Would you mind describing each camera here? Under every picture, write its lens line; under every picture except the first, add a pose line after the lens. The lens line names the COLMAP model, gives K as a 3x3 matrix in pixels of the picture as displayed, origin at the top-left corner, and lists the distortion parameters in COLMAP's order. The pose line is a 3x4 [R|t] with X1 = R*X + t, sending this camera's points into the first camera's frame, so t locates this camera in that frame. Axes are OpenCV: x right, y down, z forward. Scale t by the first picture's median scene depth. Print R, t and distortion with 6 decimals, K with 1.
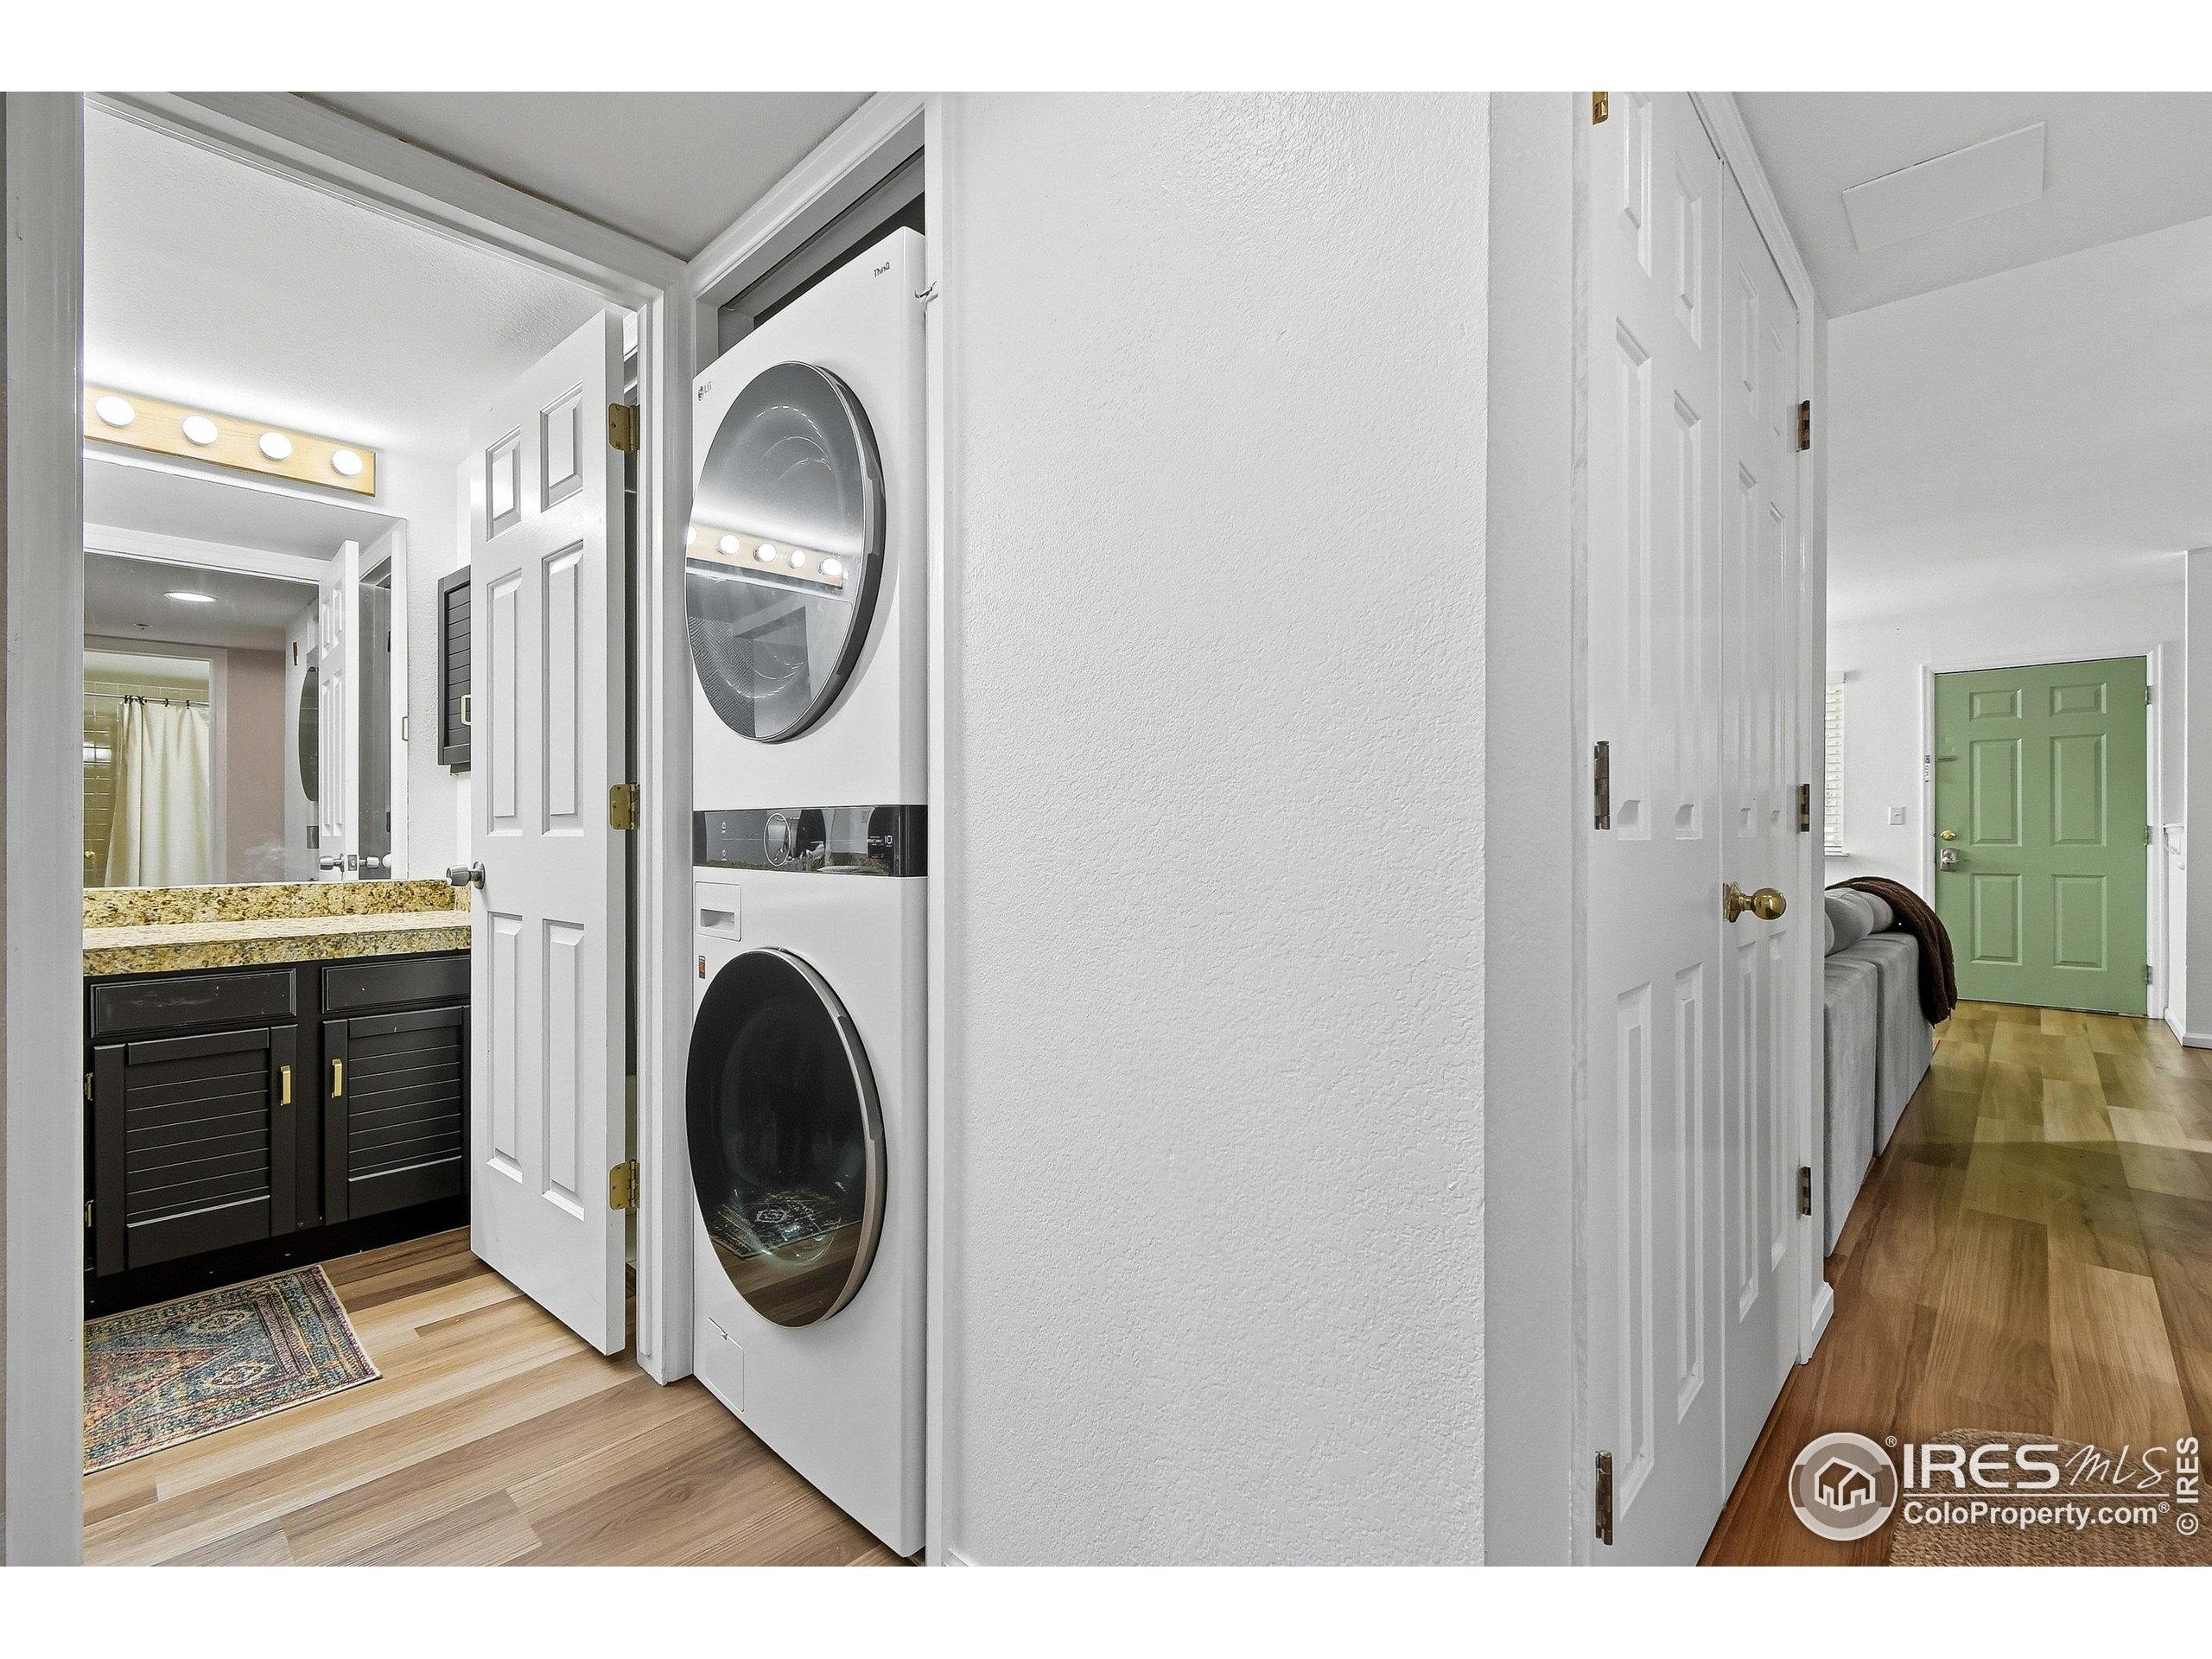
lens RADIAL K [[965.8, 0, 1103.4], [0, 965.8, 834.7], [0, 0, 1]] dist [0.009446, -0.001479]
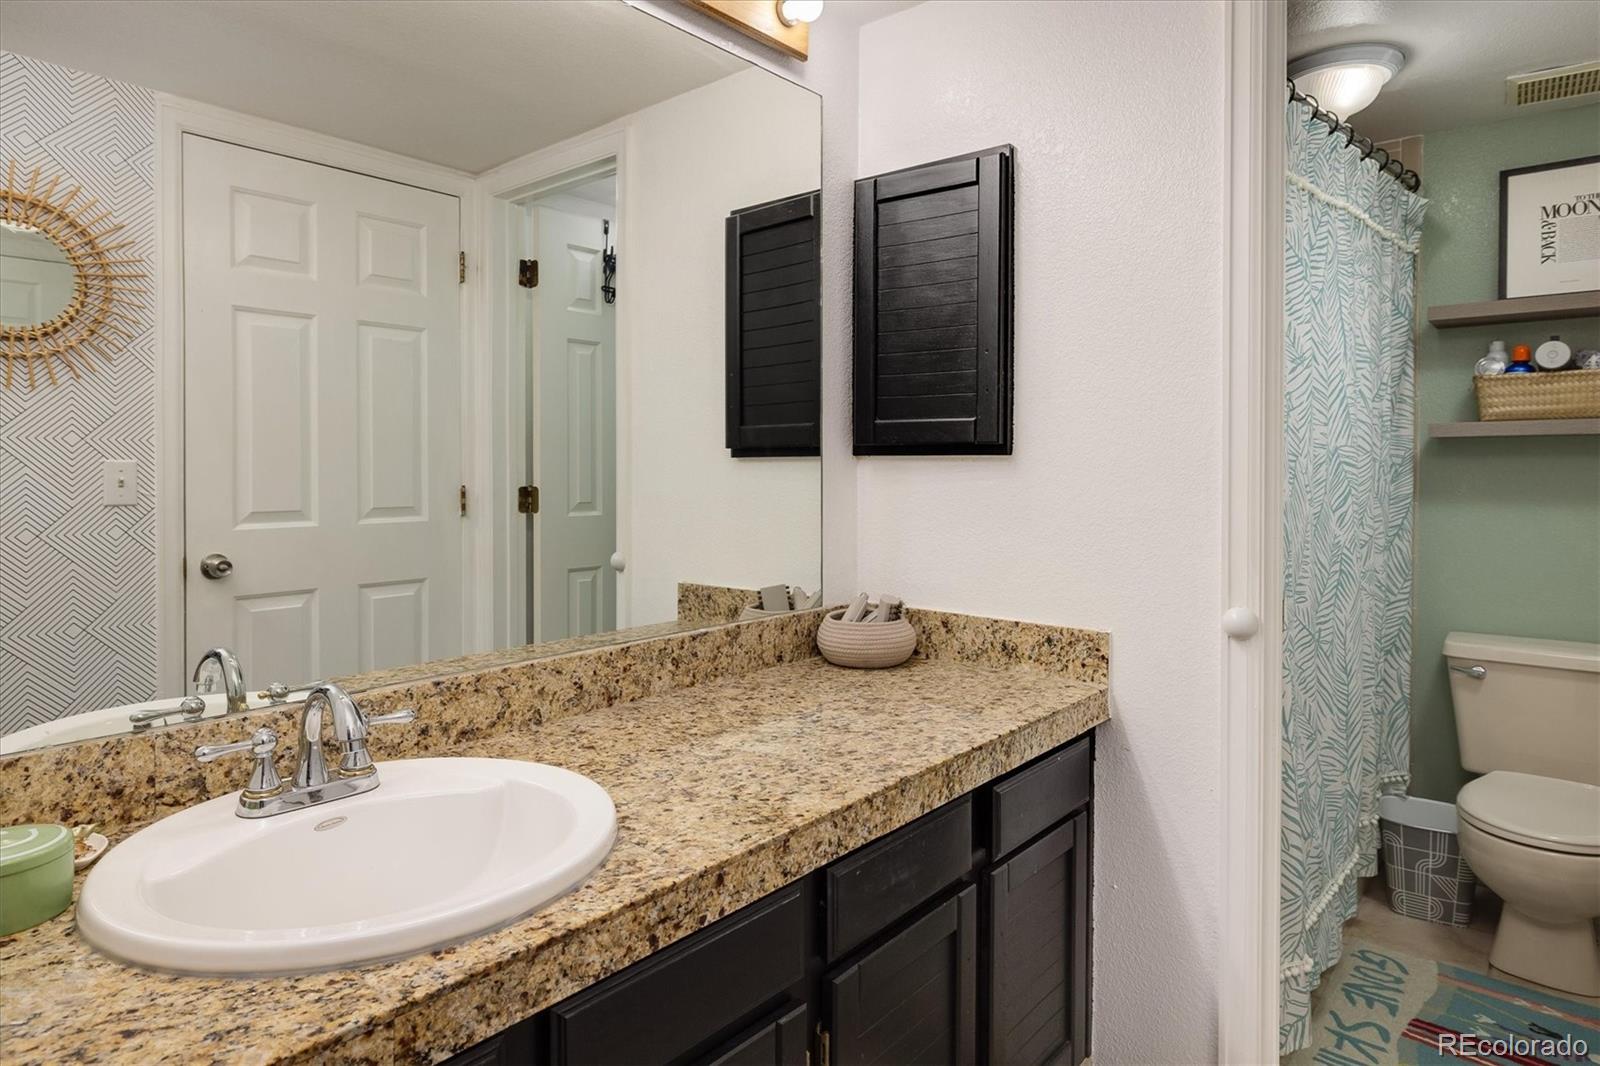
lens RADIAL K [[929.4, 0, 795.7], [0, 929.4, 486.9], [0, 0, 1]] dist [0.001477, 0.001178]
pose [[0.998789, -0.002919, 0.049103, -0.958497], [0.002073, 0.999849, 0.017269, -0.063823], [-0.049146, -0.017146, 0.998644, 0.425101]]
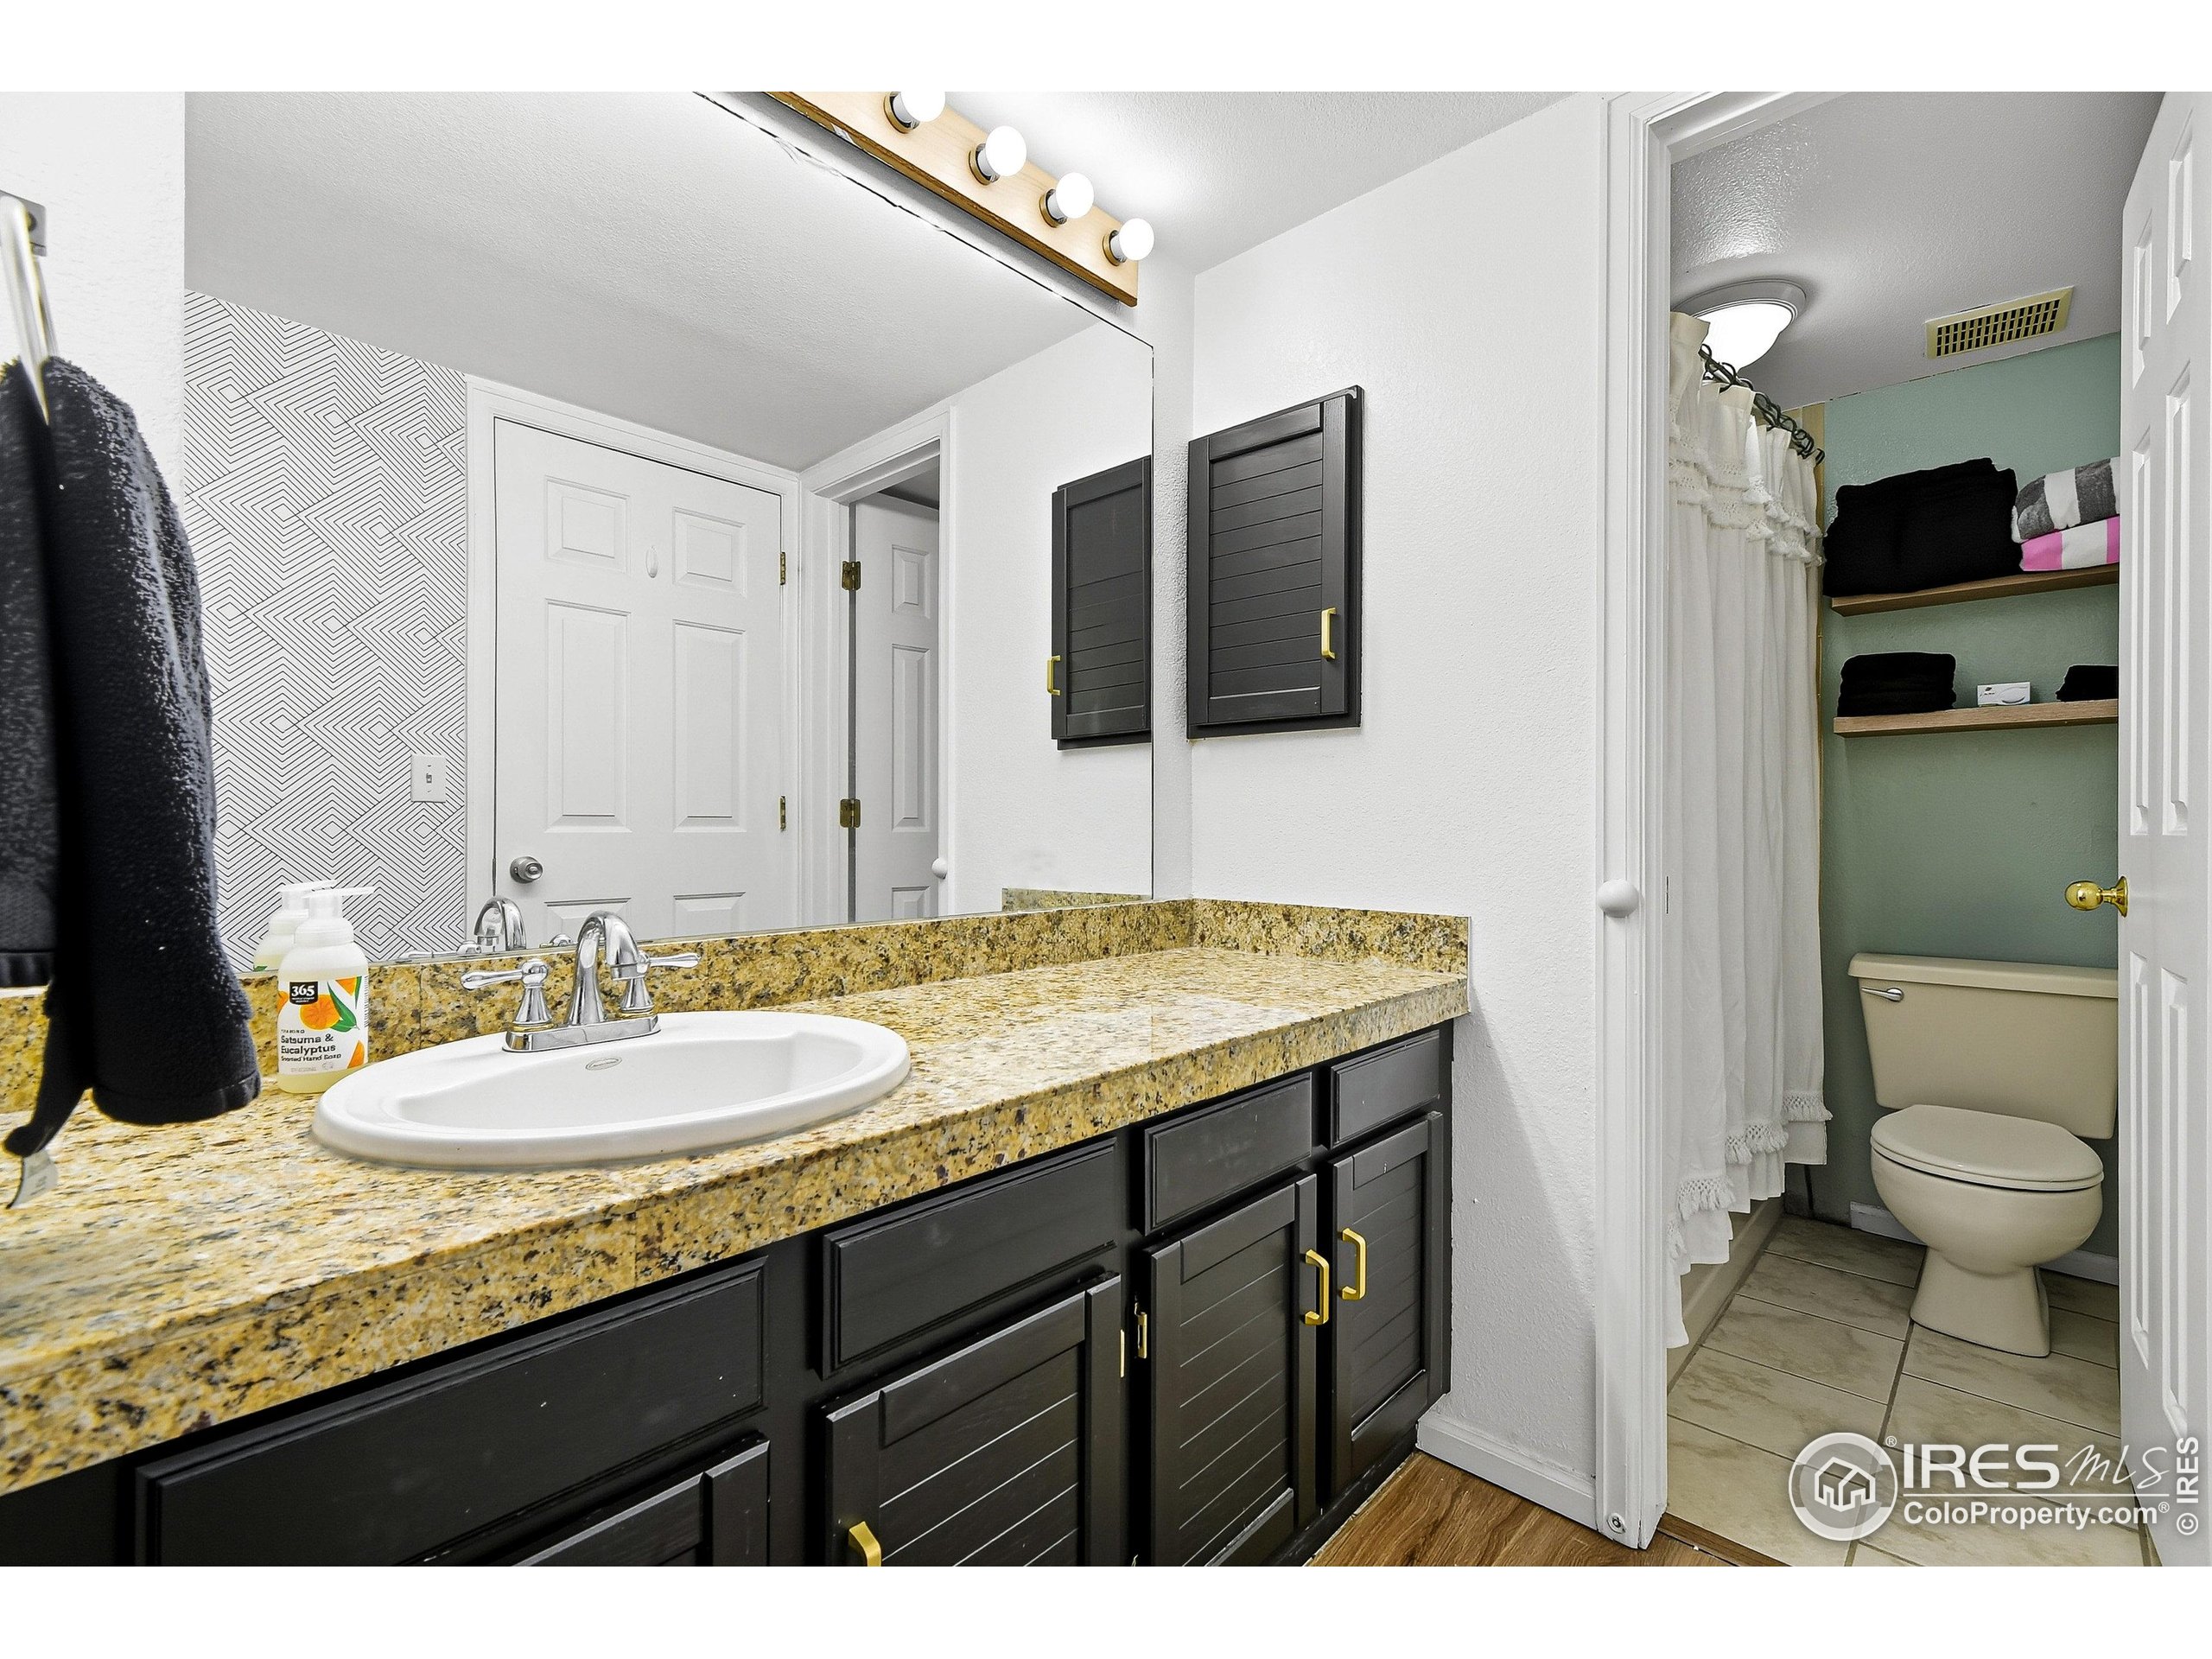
lens RADIAL K [[965.8, 0, 1089.6], [0, 965.8, 839.0], [0, 0, 1]] dist [0.009446, -0.001479]
pose [[0.999991, -0.000541, -0.004121, -0.943450], [0.000564, 0.999984, 0.005648, 0.002727], [0.004118, -0.005650, 0.999976, 0.452013]]
